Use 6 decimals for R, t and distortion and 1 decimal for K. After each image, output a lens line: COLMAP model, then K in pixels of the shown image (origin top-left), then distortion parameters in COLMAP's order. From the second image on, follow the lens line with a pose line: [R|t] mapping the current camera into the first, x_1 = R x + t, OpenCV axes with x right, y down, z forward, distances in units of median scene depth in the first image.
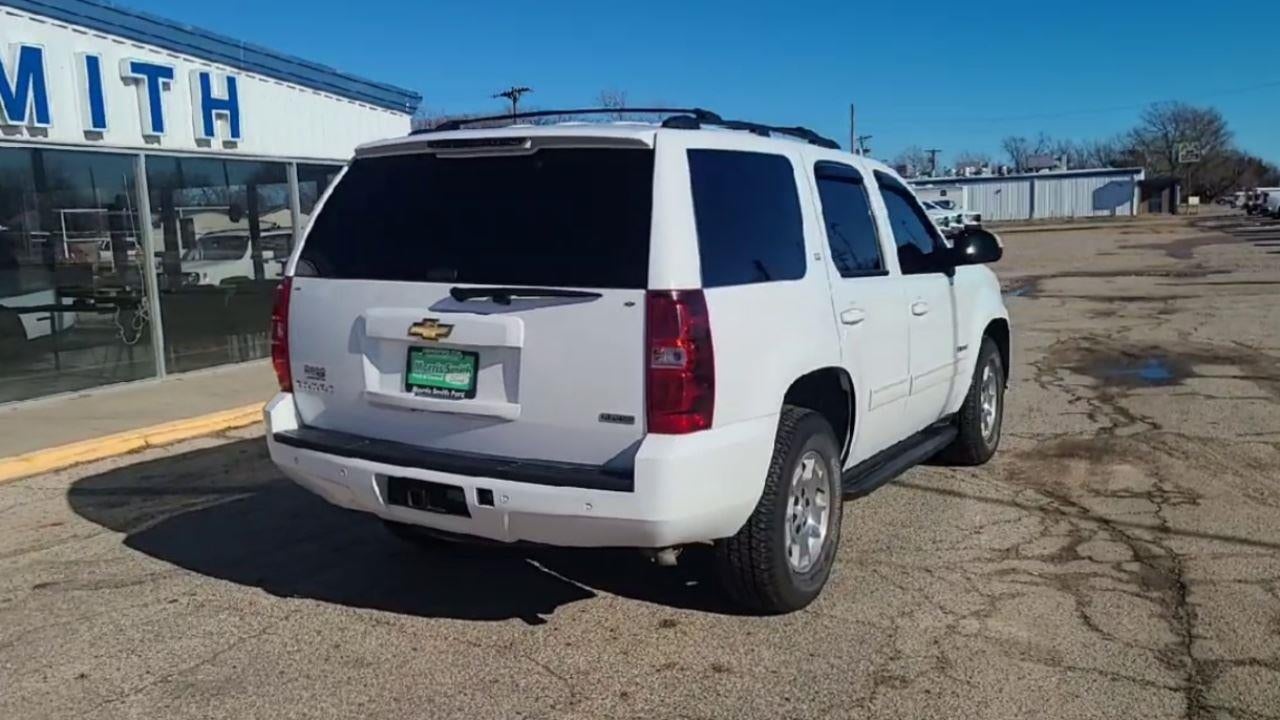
lens RADIAL K [[1145.1, 0, 590.6], [0, 1145.1, 365.0], [0, 0, 1]] dist [0.043349, -0.003826]
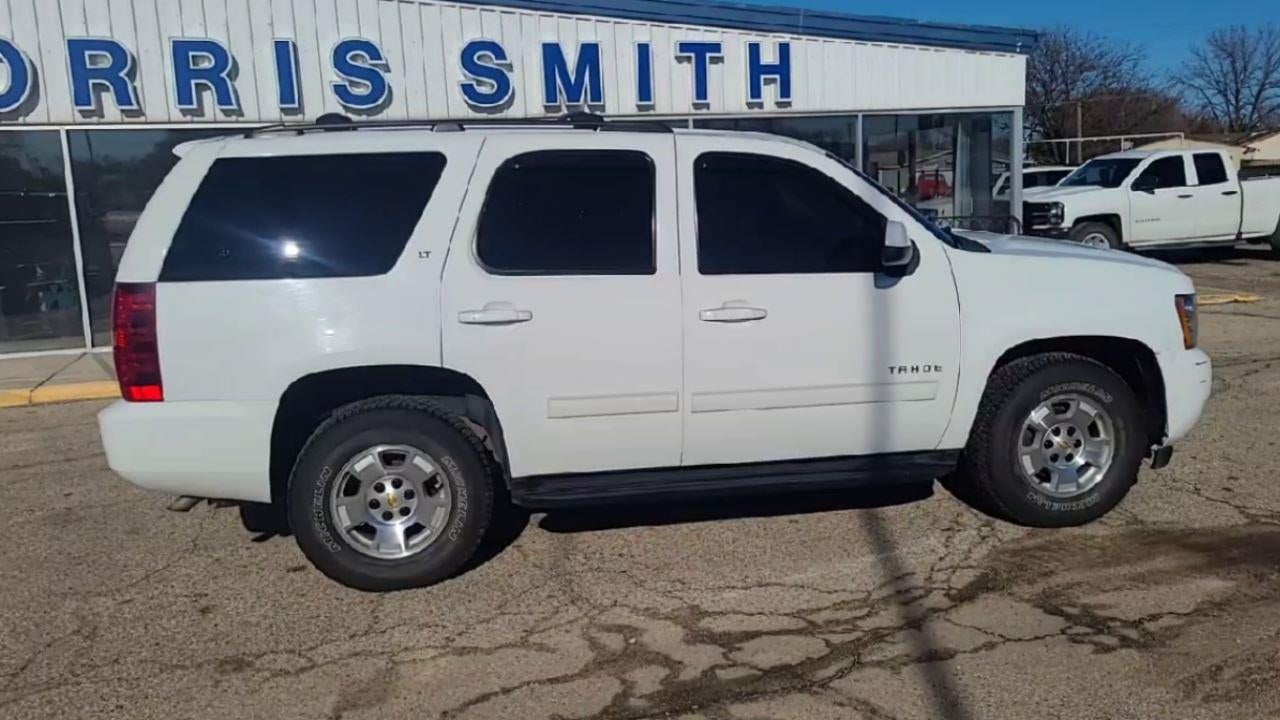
lens RADIAL K [[1075.9, 0, 654.7], [0, 1075.9, 338.9], [0, 0, 1]] dist [0.056993, -0.006411]
pose [[0.661903, 0.114154, -0.740846, 0.988635], [-0.074942, 0.993462, 0.086122, -0.111670], [0.745834, -0.001484, 0.666131, 0.501109]]
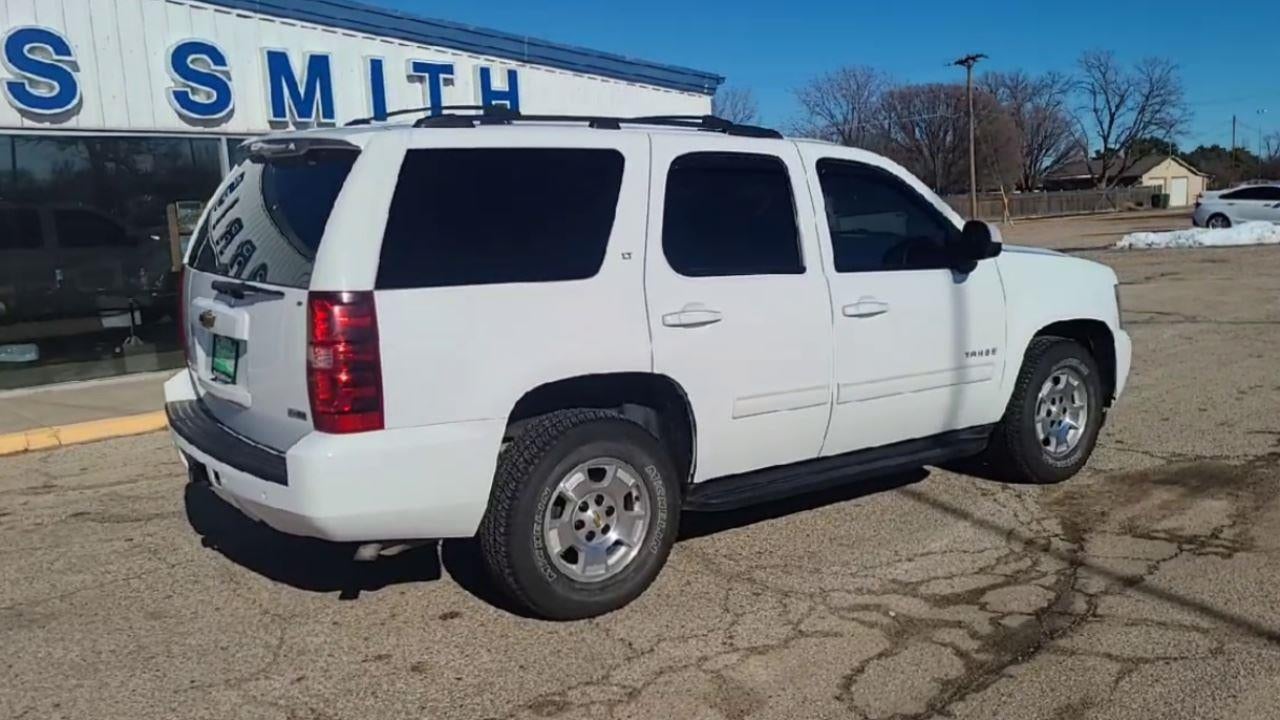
lens RADIAL K [[1100.0, 0, 667.3], [0, 1100.0, 358.4], [0, 0, 1]] dist [0.051427, -0.002620]
pose [[0.929965, 0.050641, -0.364143, 0.542023], [-0.040620, 0.998557, 0.035130, -0.040365], [0.365397, -0.017878, 0.930680, 0.150794]]
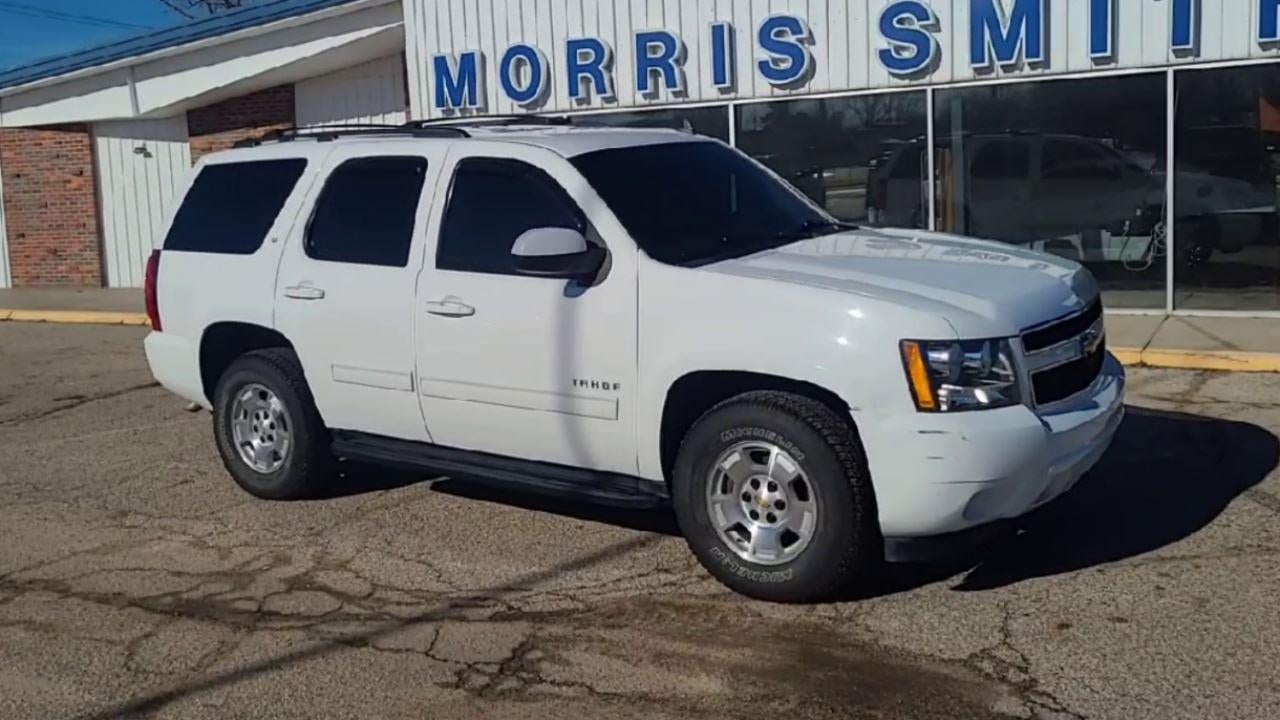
lens RADIAL K [[1175.9, 0, 579.7], [0, 1175.9, 308.2], [0, 0, 1]] dist [0.056408, -0.013551]
pose [[-0.088023, 0.146804, -0.985241, 1.404511], [-0.077491, 0.985074, 0.153702, -0.235590], [0.993100, 0.089877, -0.075333, 1.378480]]
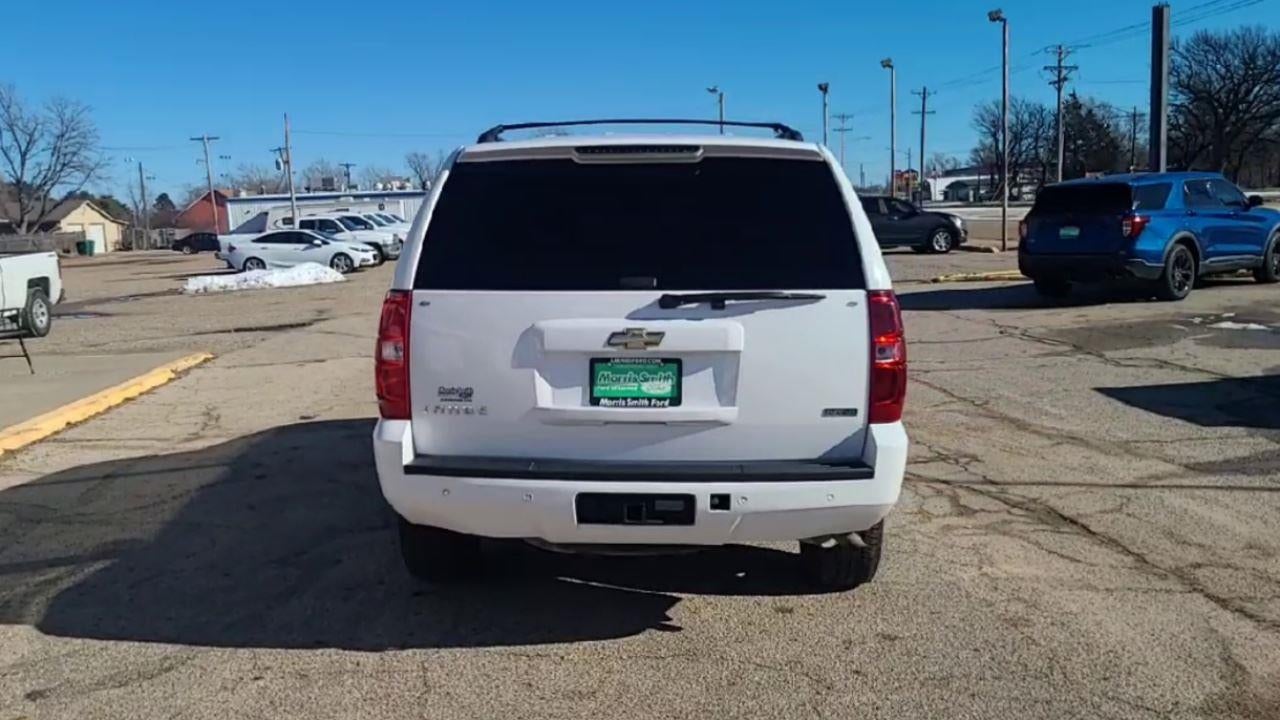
lens RADIAL K [[1192.3, 0, 576.2], [0, 1192.3, 361.0], [0, 0, 1]] dist [0.047633, -0.003920]
pose [[0.879073, -0.053347, 0.473693, -0.557330], [0.062660, 0.998027, -0.003886, -0.009148], [-0.472551, 0.033098, 0.880682, 0.107324]]
